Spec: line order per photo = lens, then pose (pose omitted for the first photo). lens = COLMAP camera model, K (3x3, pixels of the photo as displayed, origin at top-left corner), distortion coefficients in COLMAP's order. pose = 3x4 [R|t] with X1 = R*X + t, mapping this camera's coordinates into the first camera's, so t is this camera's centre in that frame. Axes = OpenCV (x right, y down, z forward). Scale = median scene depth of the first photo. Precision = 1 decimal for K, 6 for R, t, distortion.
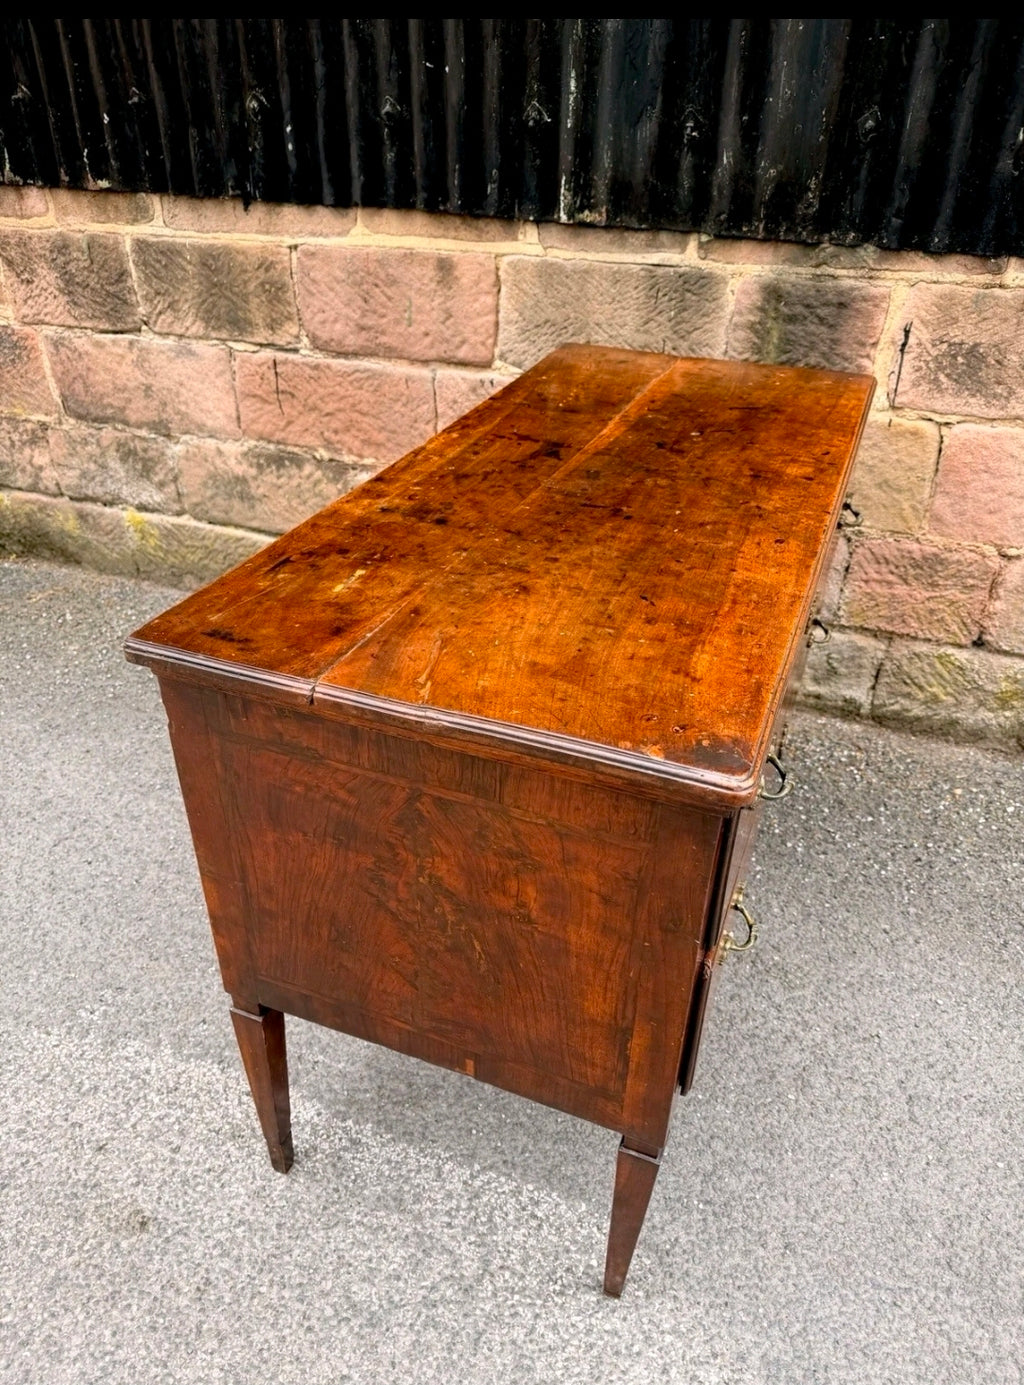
lens RADIAL K [[976.2, 0, 515.7], [0, 976.2, 710.0], [0, 0, 1]] dist [0.005816, -0.020271]
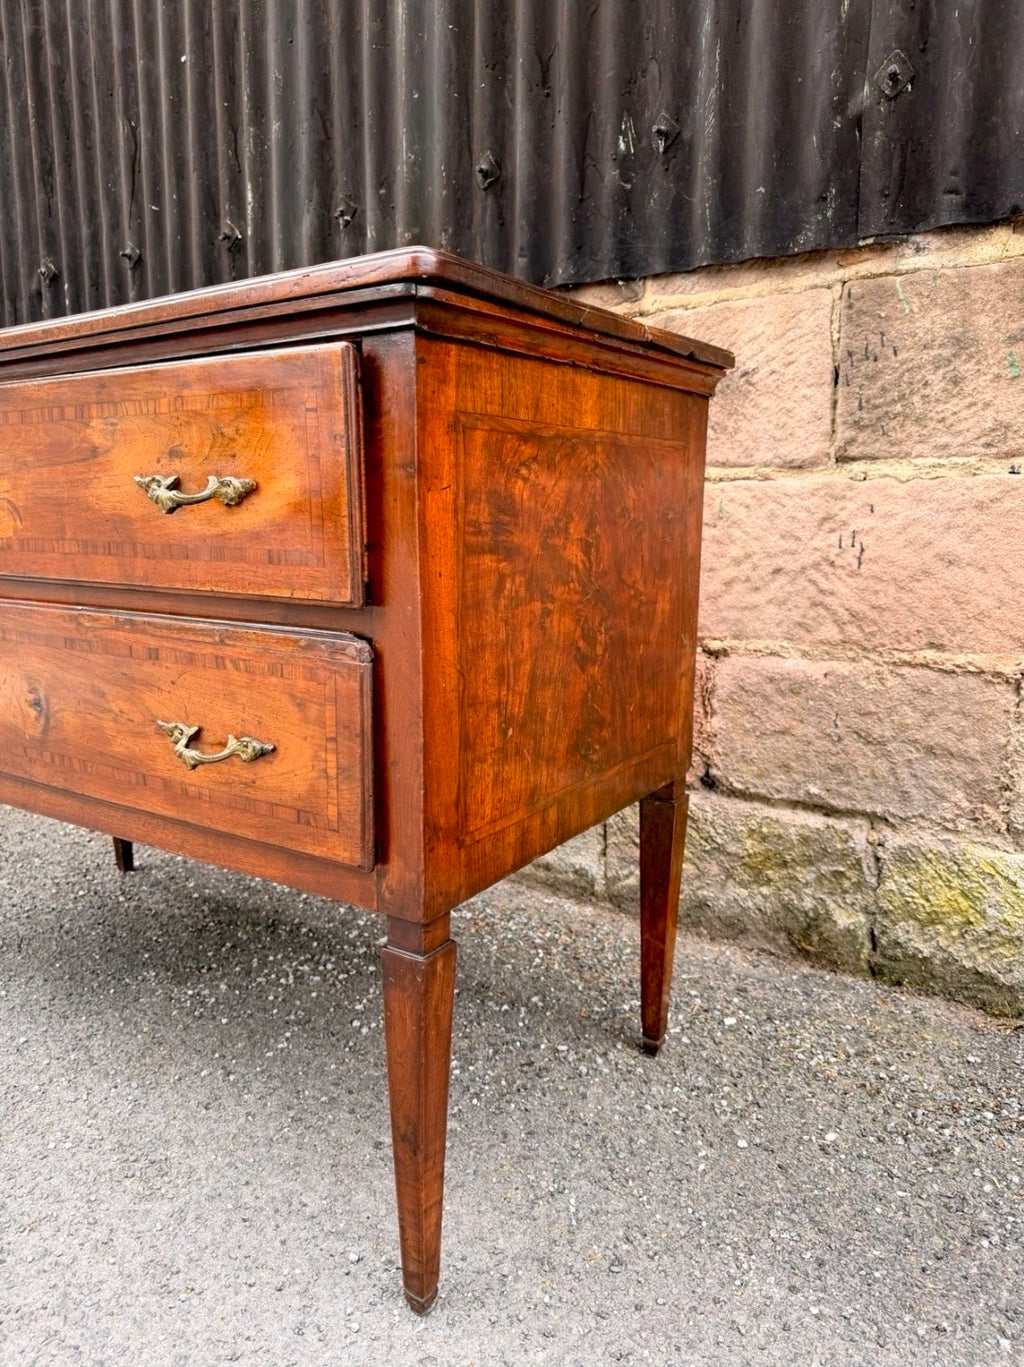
lens RADIAL K [[978.3, 0, 512.0], [0, 978.3, 683.5], [0, 0, 1]] dist [0.009467, -0.035975]
pose [[0.972863, 0.026678, -0.229840, 0.536126], [-0.112339, 0.922859, -0.368389, 0.158547], [0.202282, 0.384212, 0.900813, 0.315819]]
